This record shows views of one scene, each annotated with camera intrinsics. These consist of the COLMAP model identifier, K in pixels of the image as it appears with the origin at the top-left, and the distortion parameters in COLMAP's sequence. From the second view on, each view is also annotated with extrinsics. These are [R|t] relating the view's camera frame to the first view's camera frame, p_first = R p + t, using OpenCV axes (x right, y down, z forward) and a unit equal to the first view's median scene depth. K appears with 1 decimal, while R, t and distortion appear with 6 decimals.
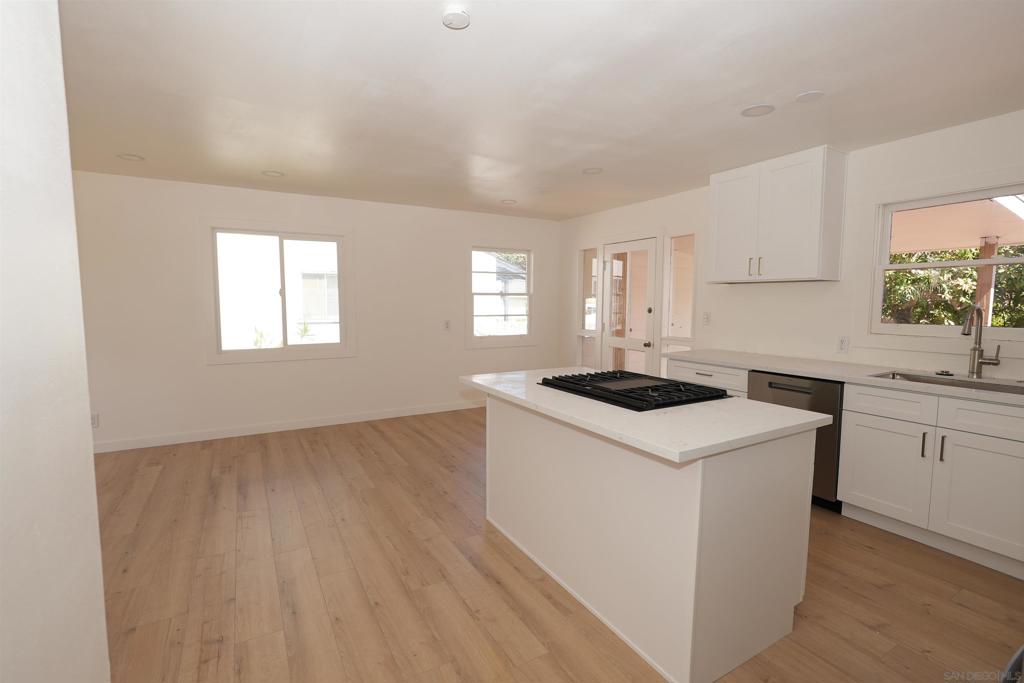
lens RADIAL K [[464.4, 0, 508.0], [0, 464.4, 340.3], [0, 0, 1]] dist [-0.022581, 0.009633]
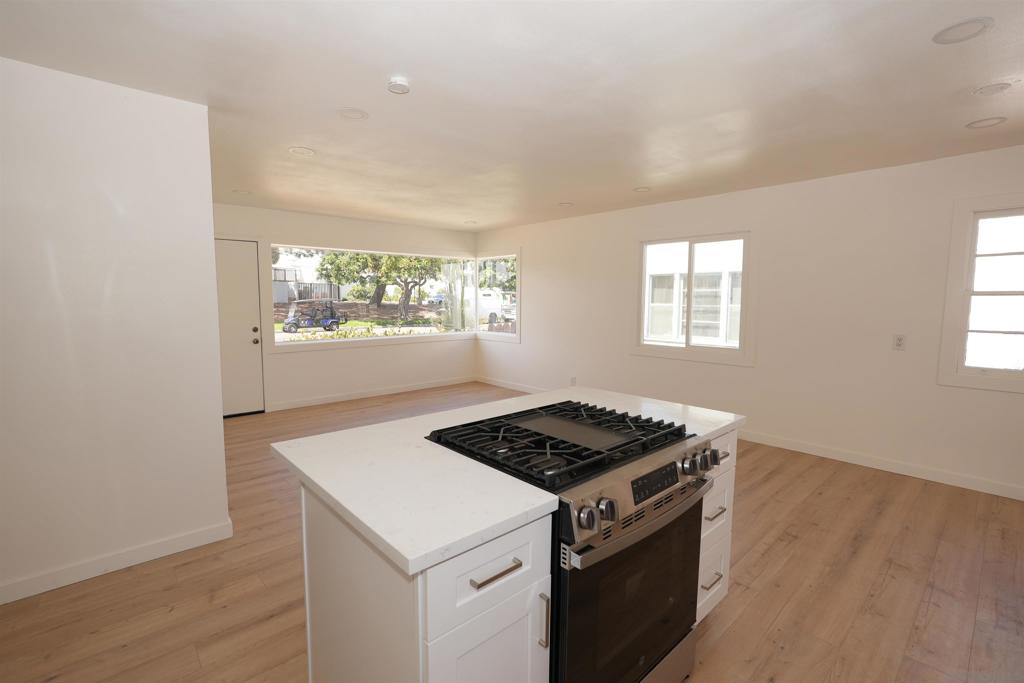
lens RADIAL K [[464.4, 0, 508.0], [0, 464.4, 340.3], [0, 0, 1]] dist [-0.022581, 0.009633]
pose [[0.210230, 0.086177, -0.973847, 0.569449], [-0.085608, 0.993904, 0.069471, -0.049039], [0.973897, 0.068764, 0.216325, 0.480216]]
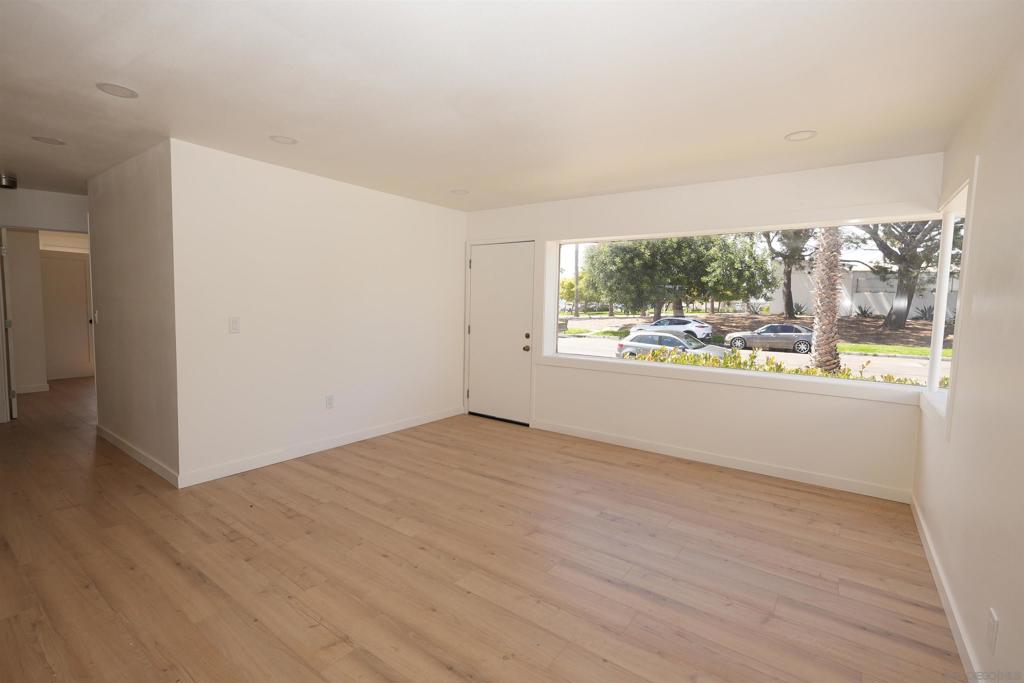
lens RADIAL K [[464.4, 0, 508.0], [0, 464.4, 340.3], [0, 0, 1]] dist [-0.022581, 0.009633]
pose [[-0.914423, 0.007907, -0.404683, -0.406041], [-0.059591, 0.986284, 0.153923, -0.106171], [0.400349, 0.164866, -0.901410, 1.218695]]
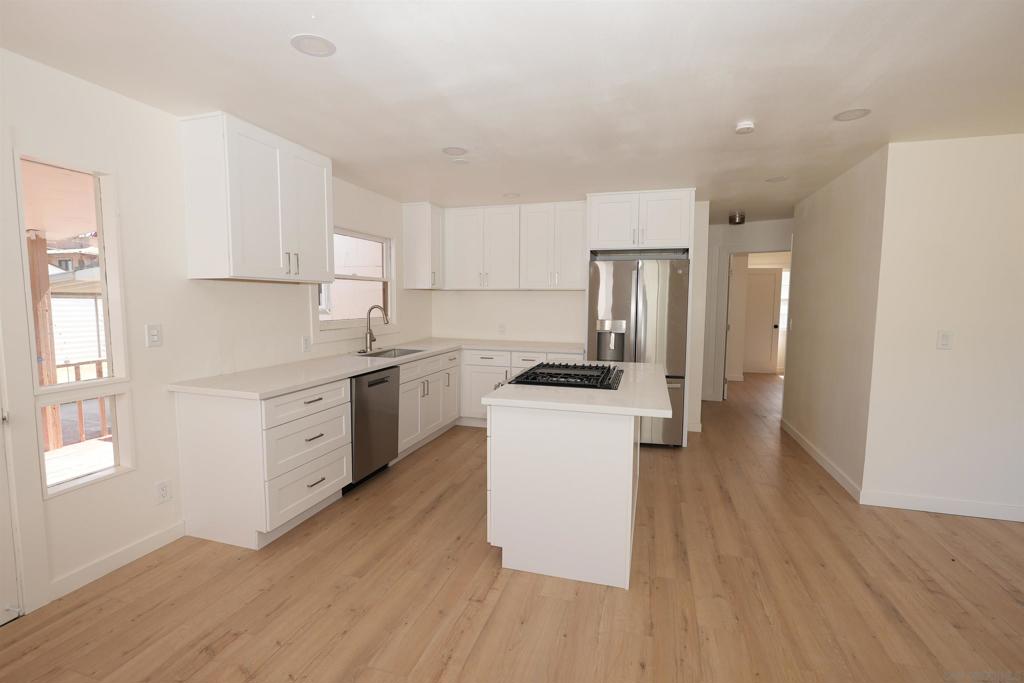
lens RADIAL K [[464.4, 0, 508.0], [0, 464.4, 340.3], [0, 0, 1]] dist [-0.022581, 0.009633]
pose [[-0.681927, -0.070308, 0.728033, -0.340557], [0.054609, 0.987697, 0.146536, -0.117577], [-0.729379, 0.139684, -0.669698, 1.234280]]
